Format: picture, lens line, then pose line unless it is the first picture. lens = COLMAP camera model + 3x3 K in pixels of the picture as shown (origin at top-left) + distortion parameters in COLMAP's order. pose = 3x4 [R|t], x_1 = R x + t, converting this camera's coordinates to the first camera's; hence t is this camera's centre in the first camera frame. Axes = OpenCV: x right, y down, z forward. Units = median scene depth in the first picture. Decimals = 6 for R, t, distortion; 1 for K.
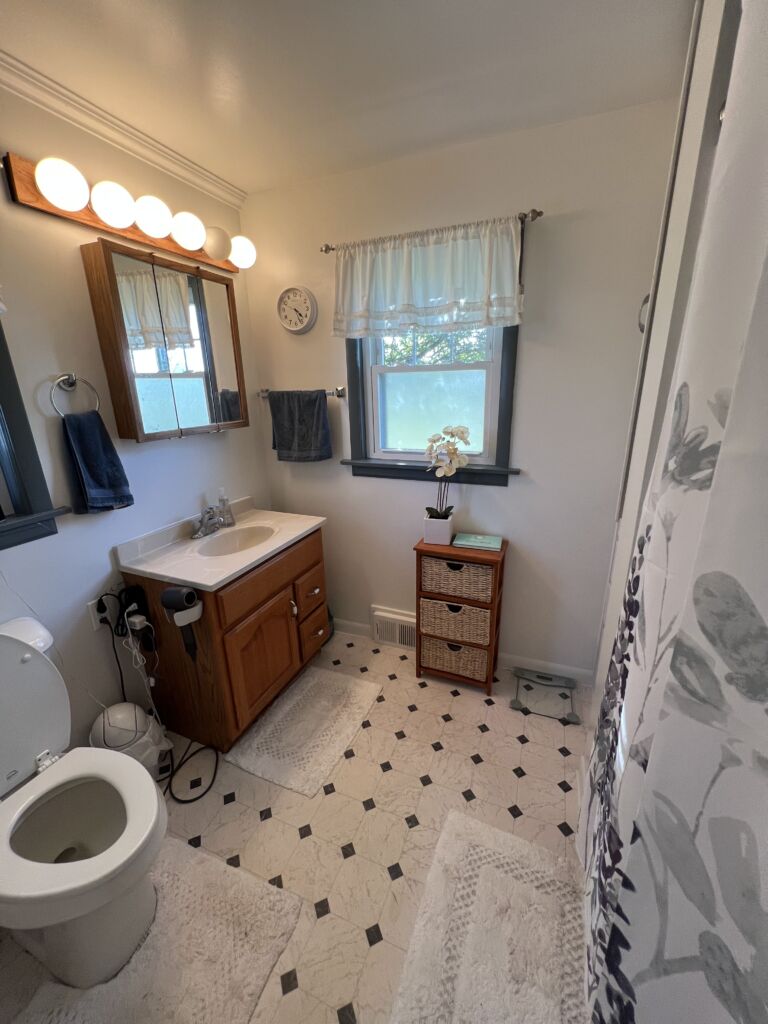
lens RADIAL K [[406.0, 0, 386.7], [0, 406.0, 509.8], [0, 0, 1]] dist [-0.001777, -0.000248]
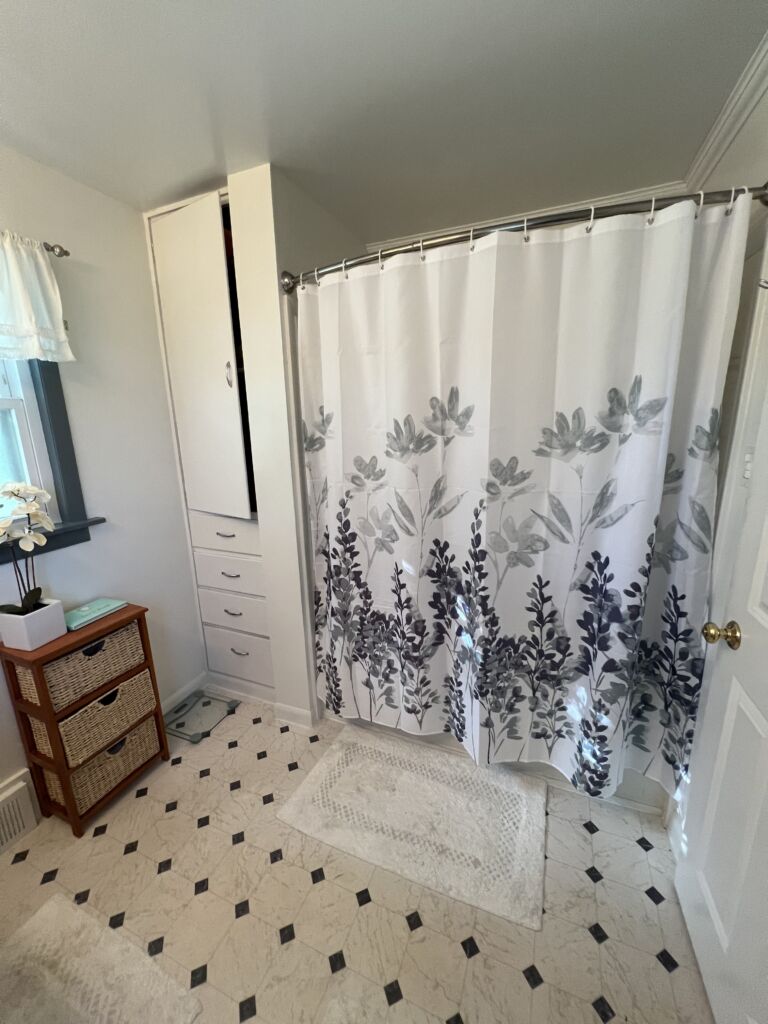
lens RADIAL K [[406.0, 0, 382.6], [0, 406.0, 511.3], [0, 0, 1]] dist [-0.001777, -0.000248]
pose [[0.024820, -0.210101, 0.977365, -0.533332], [0.322414, 0.927107, 0.191110, -0.079708], [-0.946273, 0.310372, 0.090751, 0.307558]]
